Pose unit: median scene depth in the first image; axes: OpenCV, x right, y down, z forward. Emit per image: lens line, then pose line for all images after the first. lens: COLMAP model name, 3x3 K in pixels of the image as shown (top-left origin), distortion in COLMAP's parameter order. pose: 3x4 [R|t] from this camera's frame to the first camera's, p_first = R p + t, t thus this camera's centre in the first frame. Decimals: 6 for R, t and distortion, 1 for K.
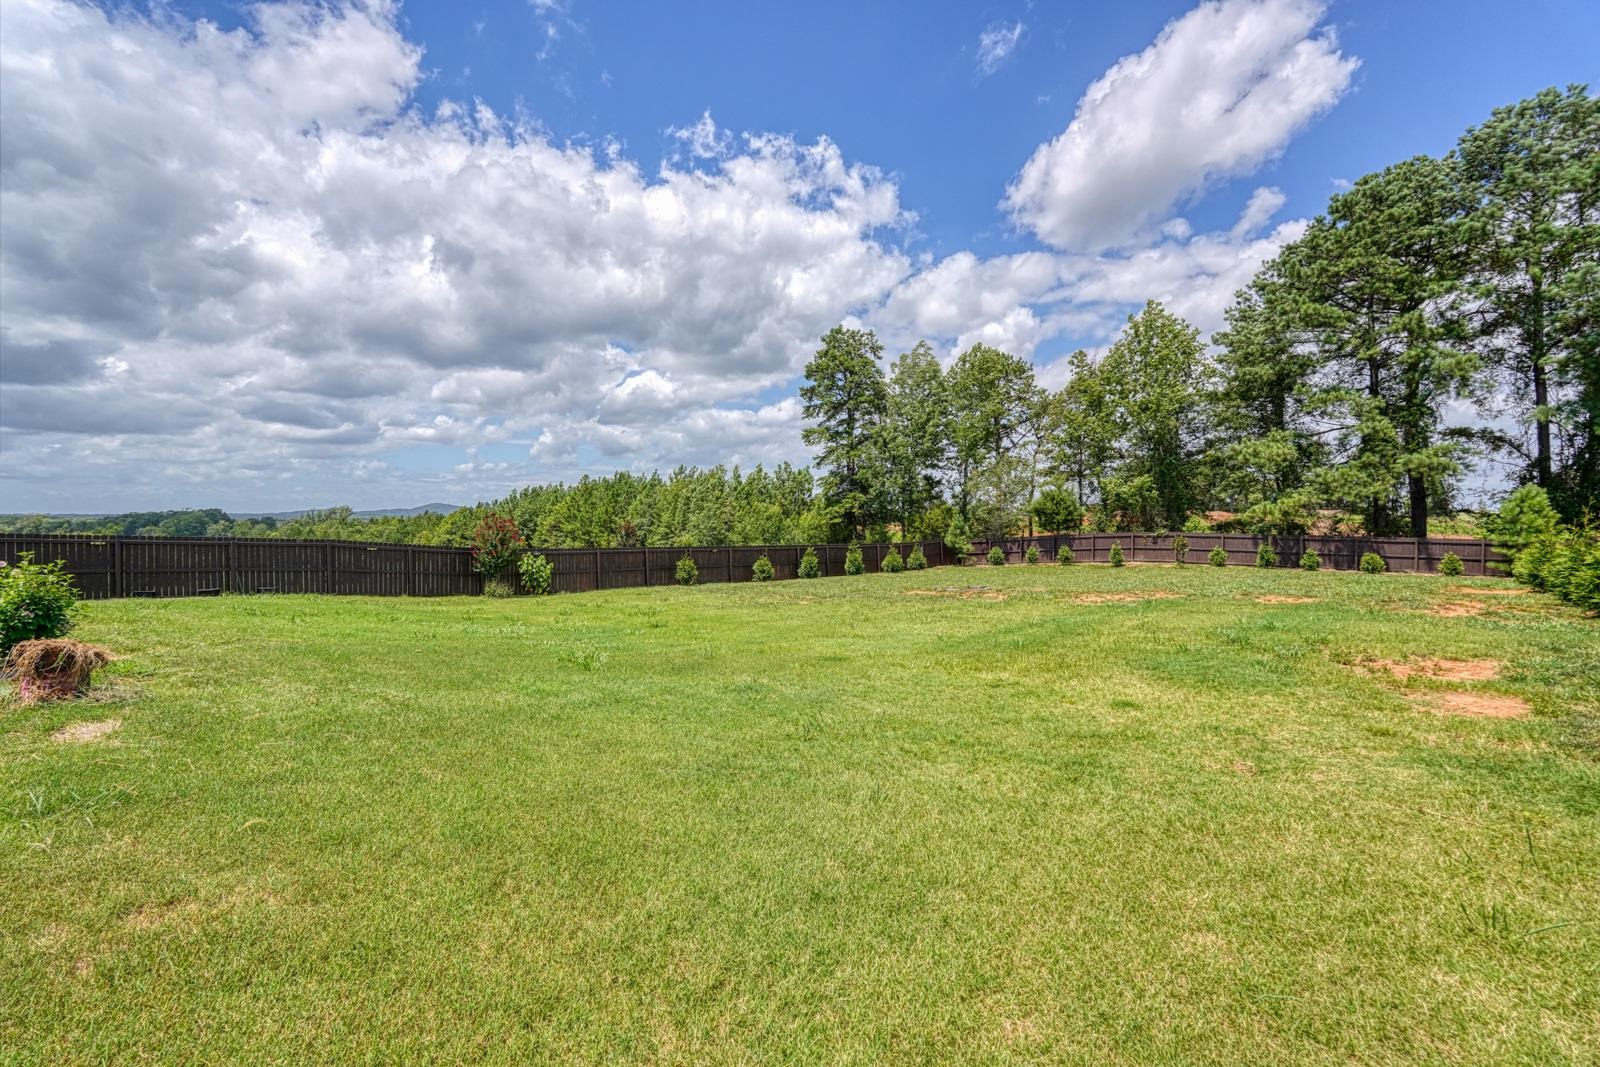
lens RADIAL K [[700.5, 0, 796.5], [0, 700.5, 529.8], [0, 0, 1]] dist [-0.014890, 0.006532]
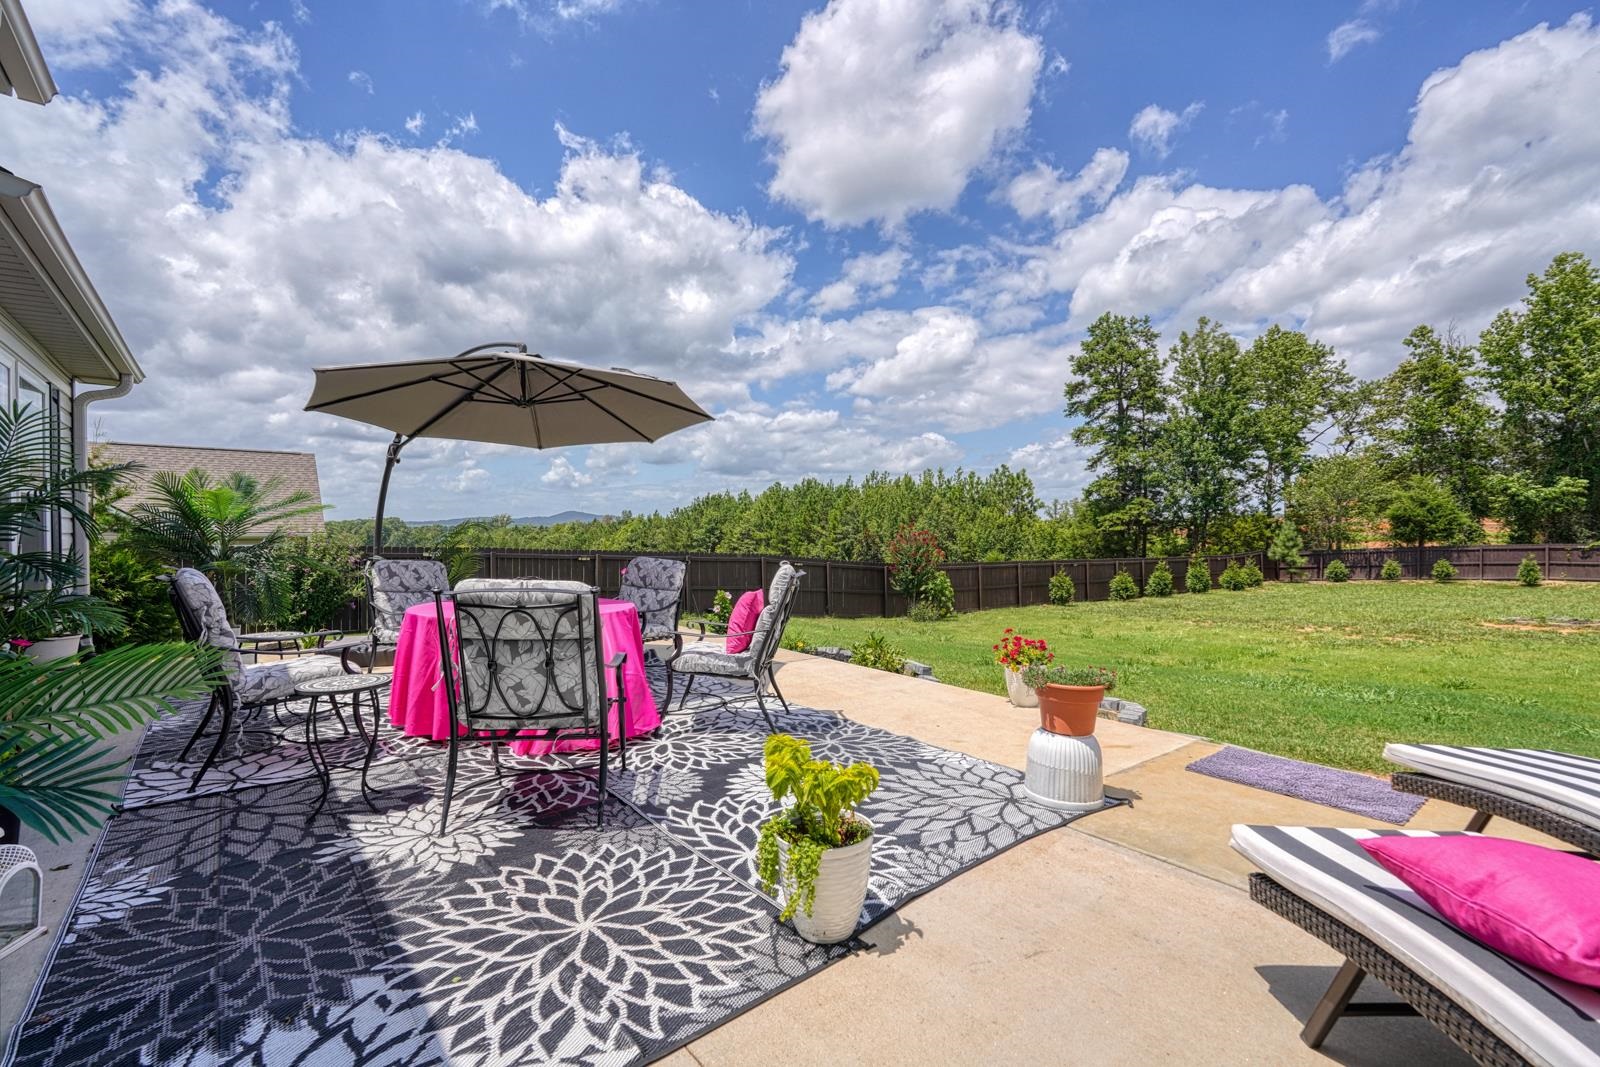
lens RADIAL K [[700.5, 0, 797.4], [0, 700.5, 531.6], [0, 0, 1]] dist [-0.014890, 0.006532]
pose [[0.988117, 0.000272, -0.153704, -0.213619], [-0.001359, 0.999975, -0.006972, -0.003353], [0.153698, 0.007098, 0.988092, 0.057815]]
